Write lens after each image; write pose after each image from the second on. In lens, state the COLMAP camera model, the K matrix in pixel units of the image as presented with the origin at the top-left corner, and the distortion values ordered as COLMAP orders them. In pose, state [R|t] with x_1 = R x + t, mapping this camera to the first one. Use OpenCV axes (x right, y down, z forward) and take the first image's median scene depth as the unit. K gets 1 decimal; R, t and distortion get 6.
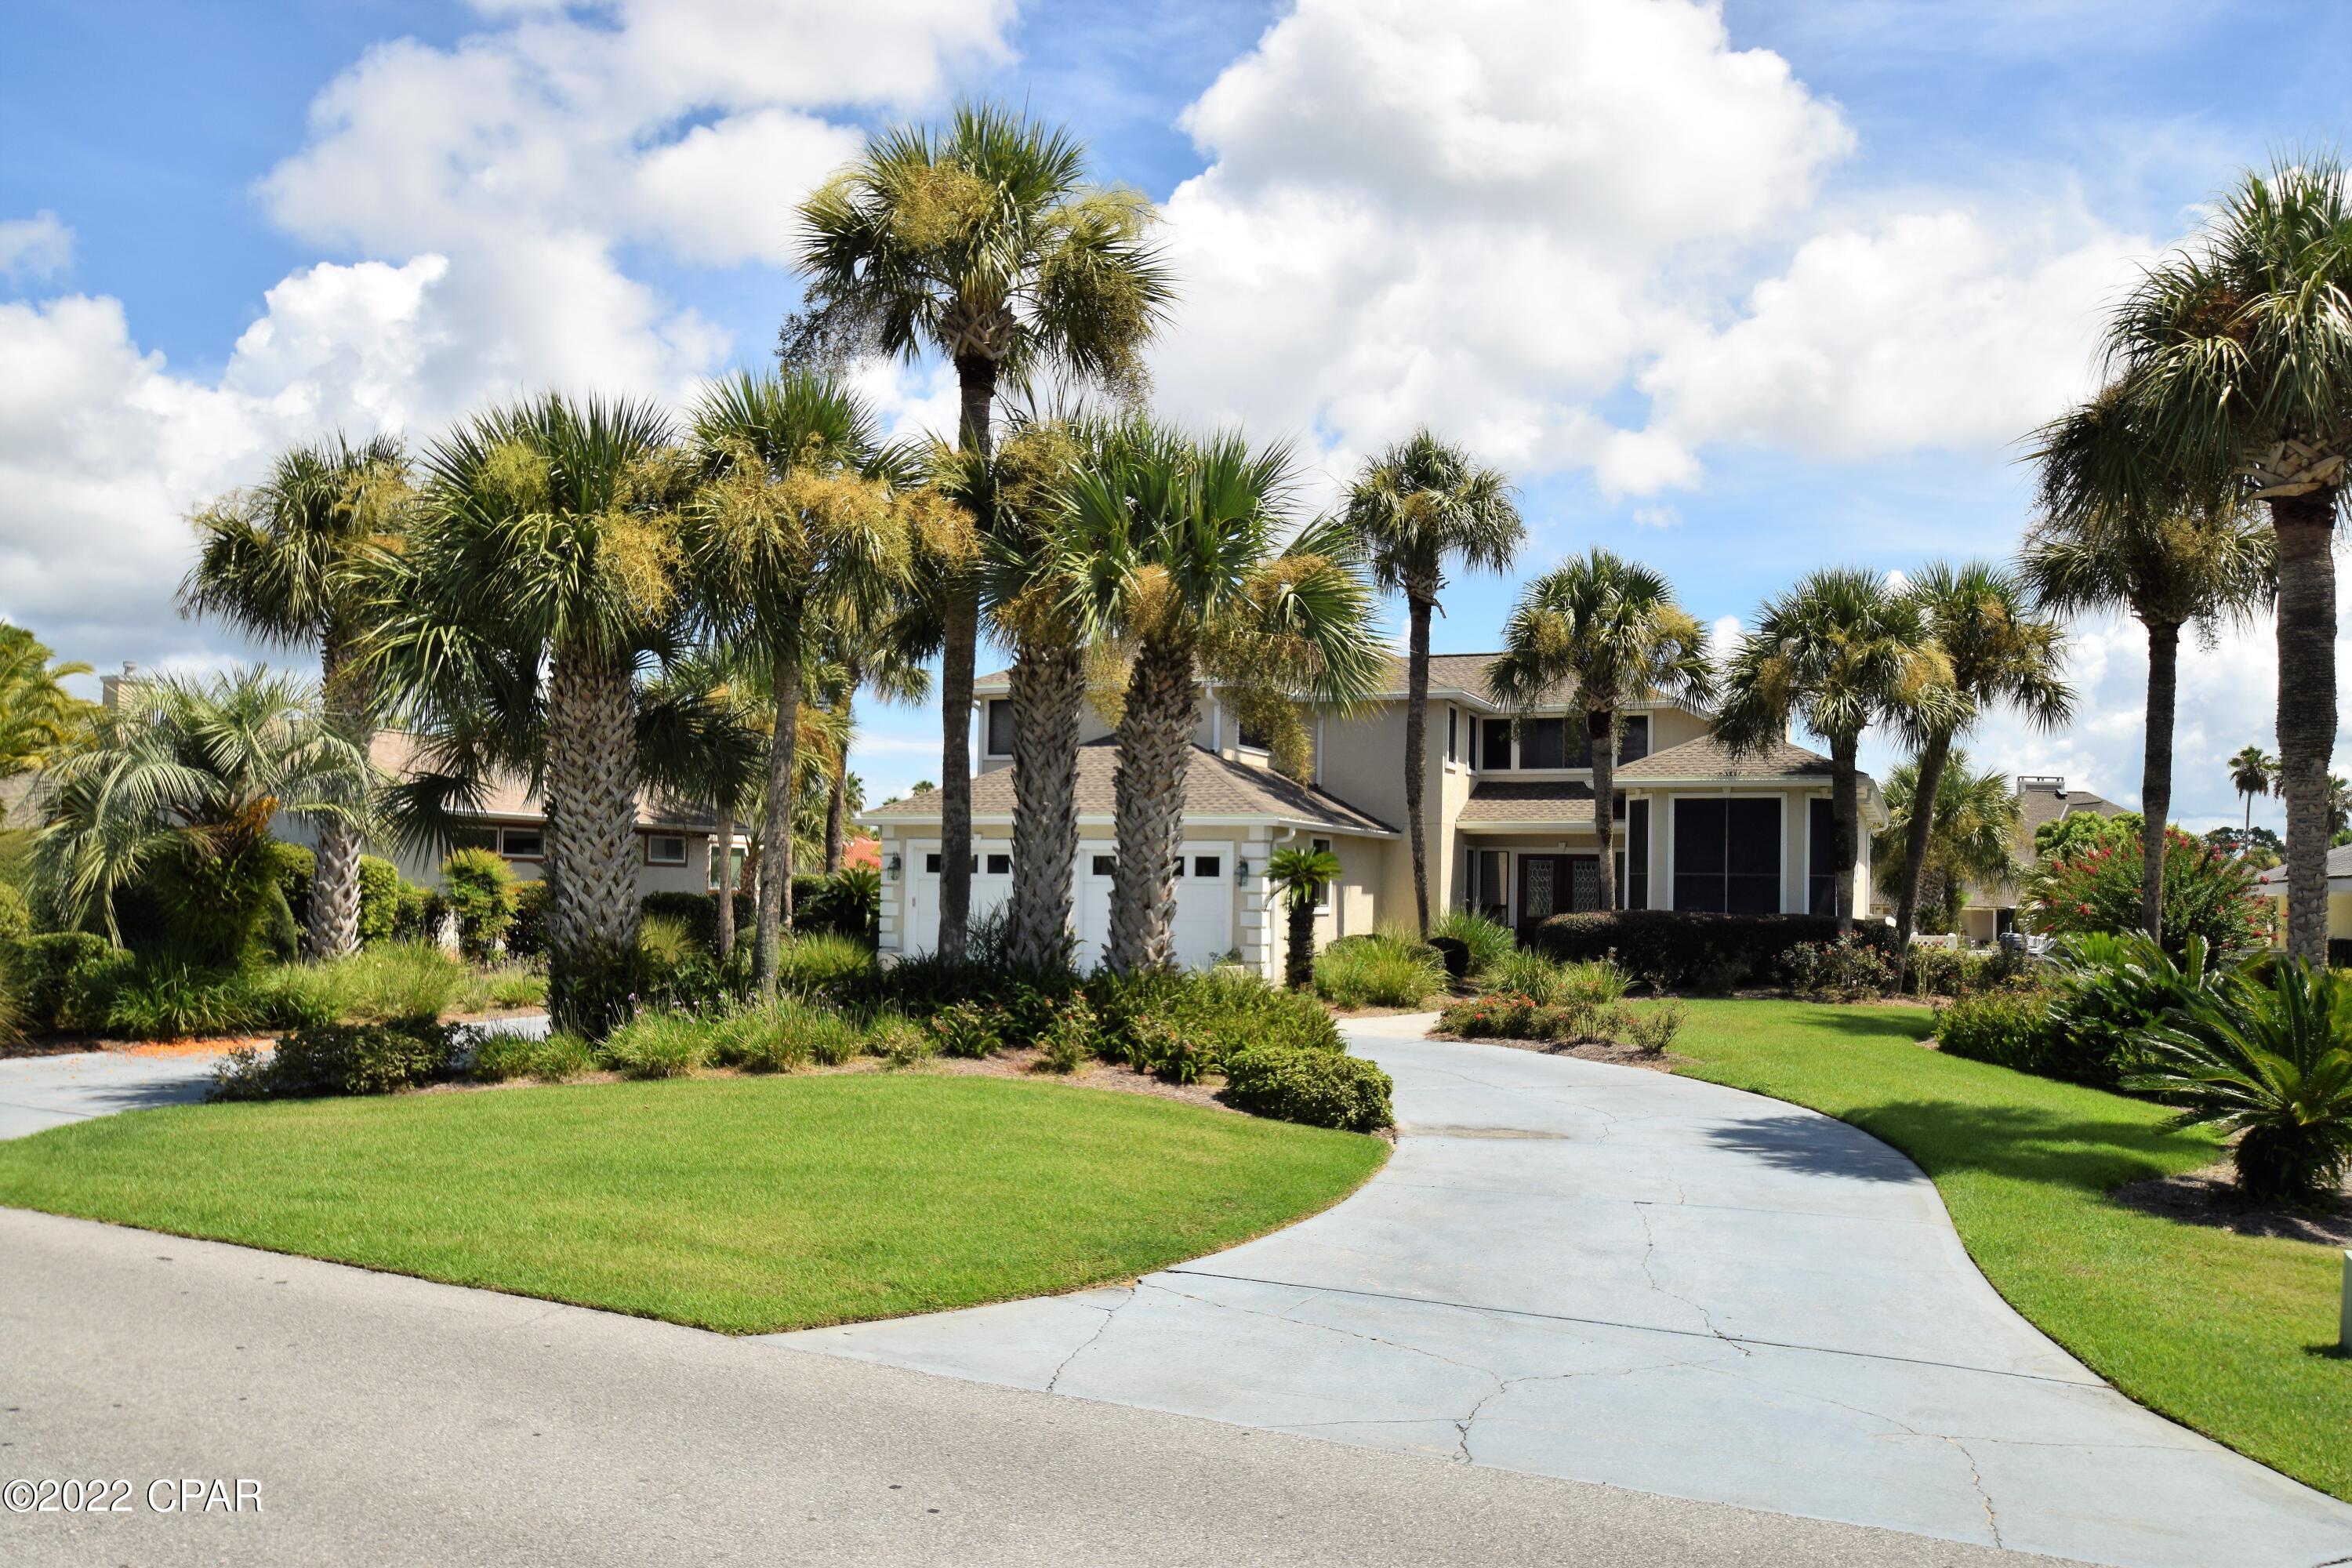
lens RADIAL K [[1615.7, 0, 1055.6], [0, 1615.7, 861.1], [0, 0, 1]] dist [-0.043904, 0.001030]
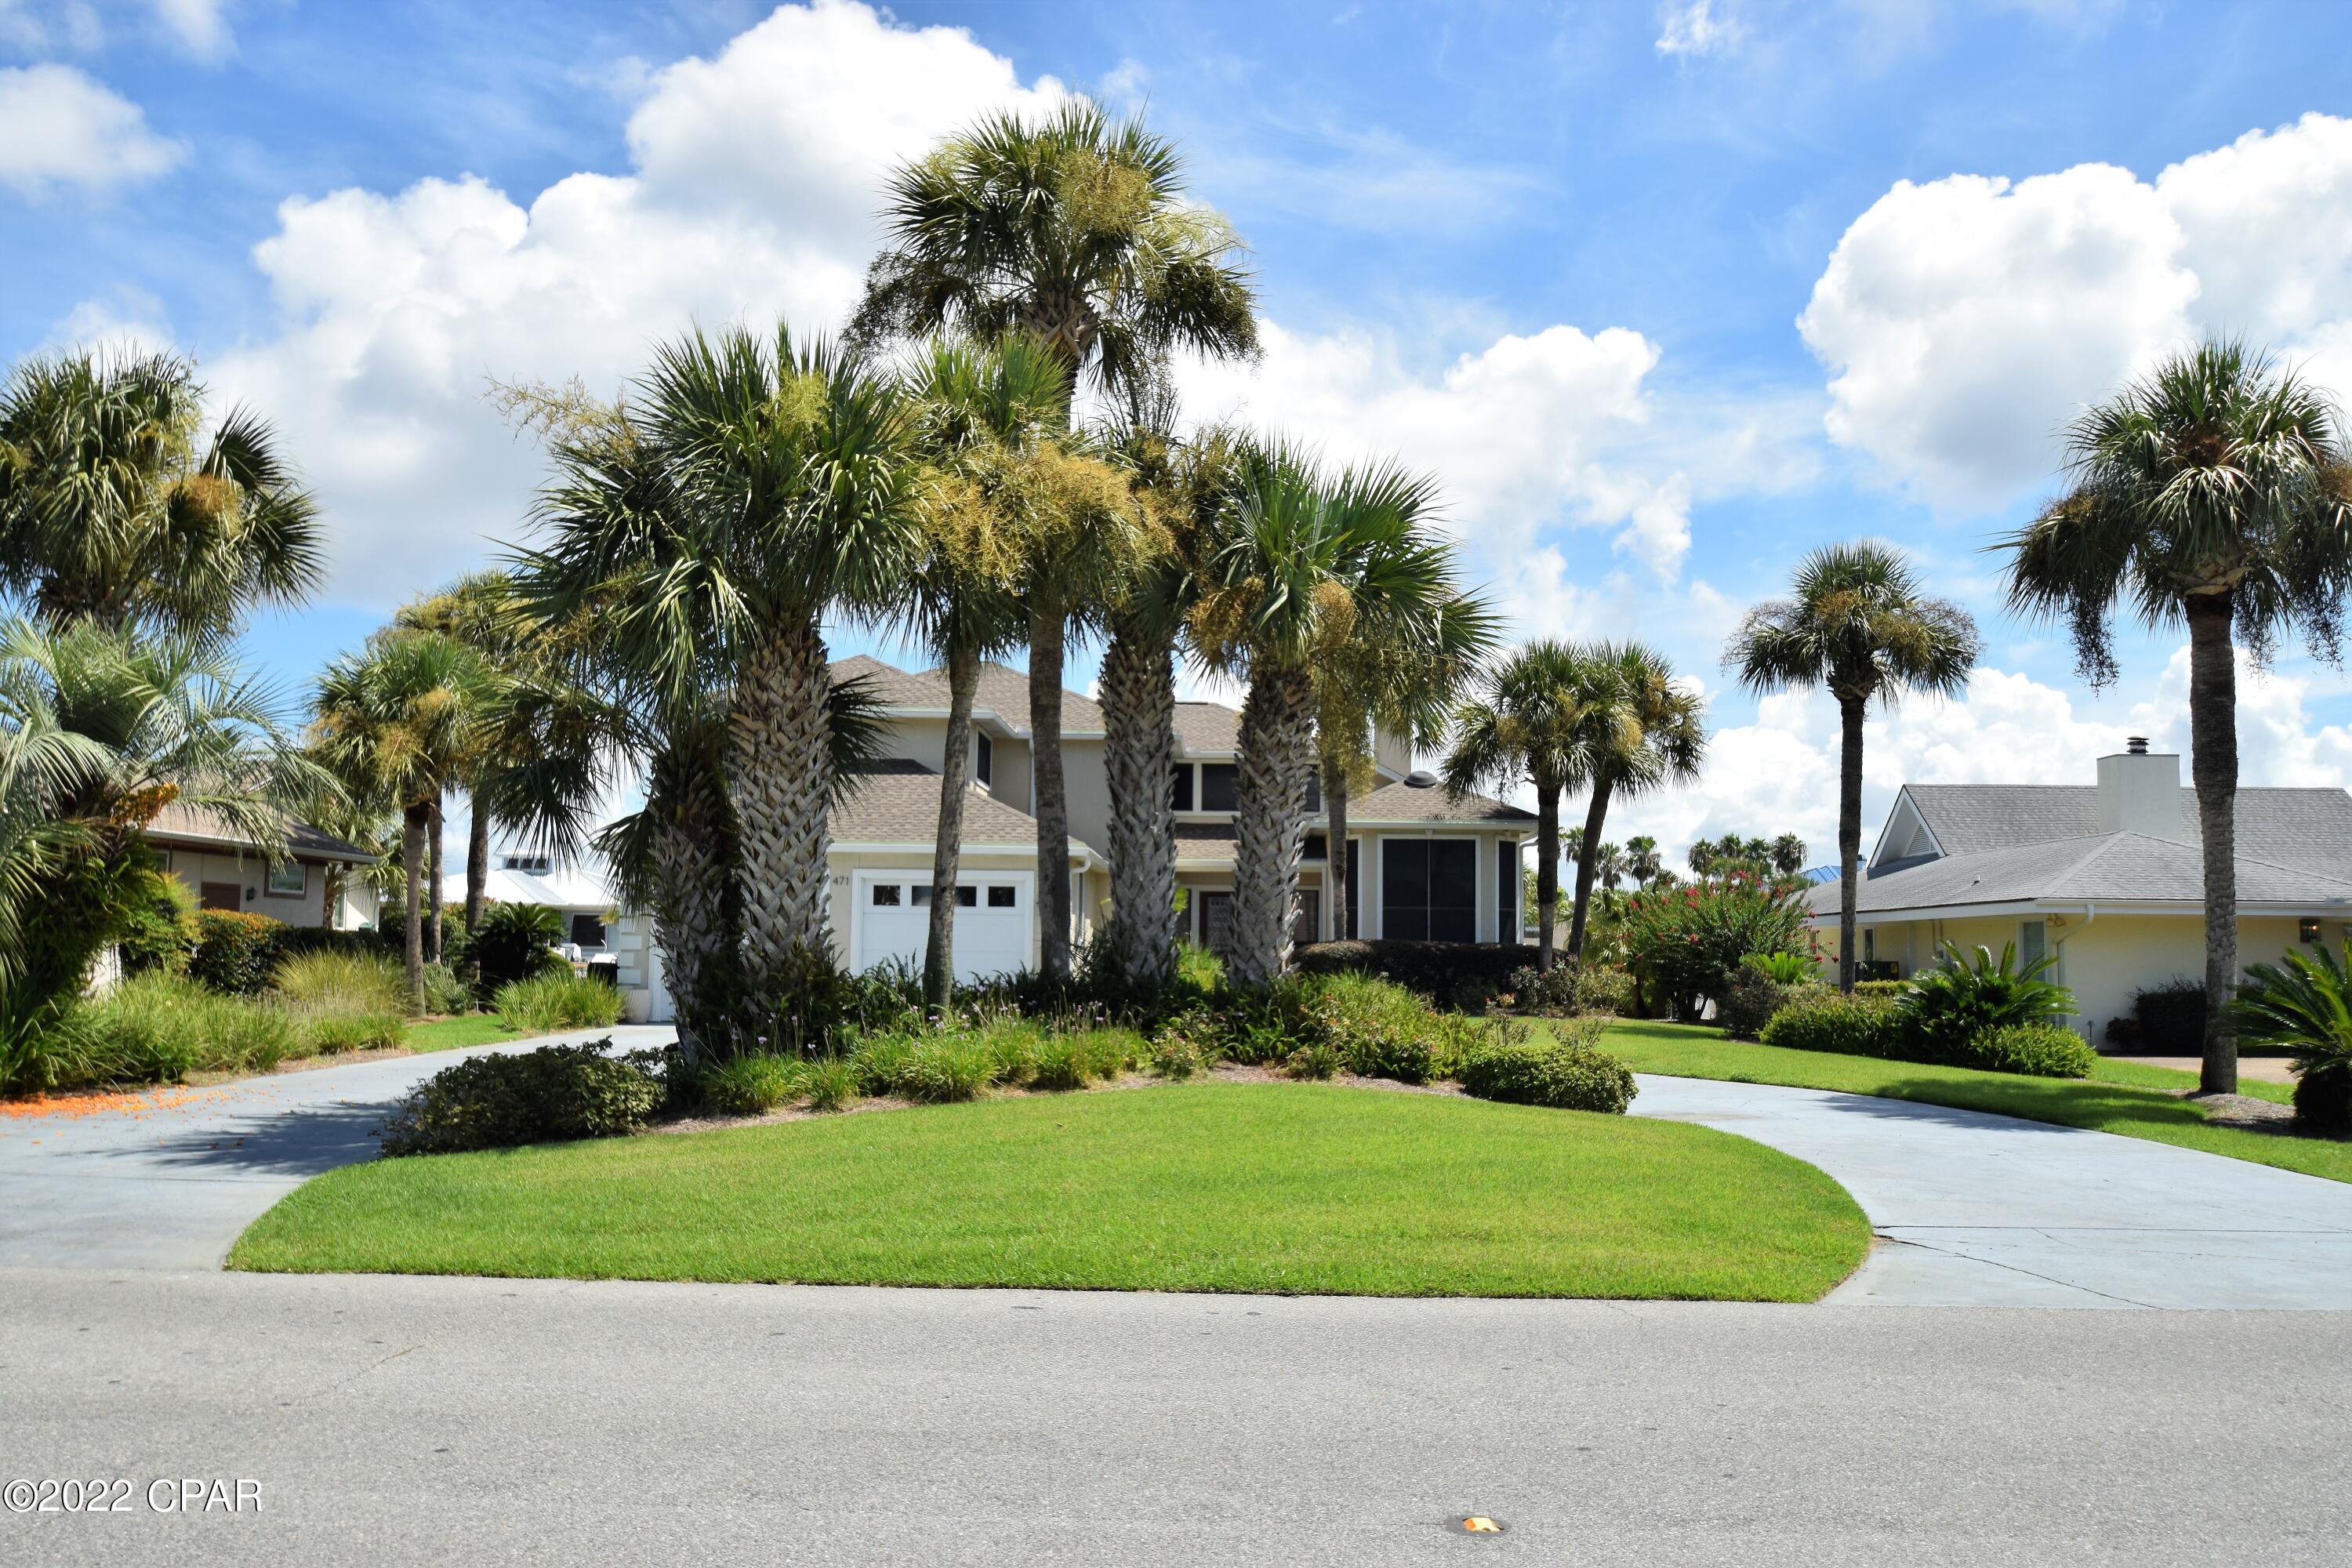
lens RADIAL K [[1615.7, 0, 1055.6], [0, 1615.7, 861.1], [0, 0, 1]] dist [-0.043904, 0.001030]
pose [[0.924518, 0.016227, 0.380792, -0.436571], [-0.003437, 0.999408, -0.034243, 0.026787], [-0.381122, 0.030350, 0.924026, 0.120304]]
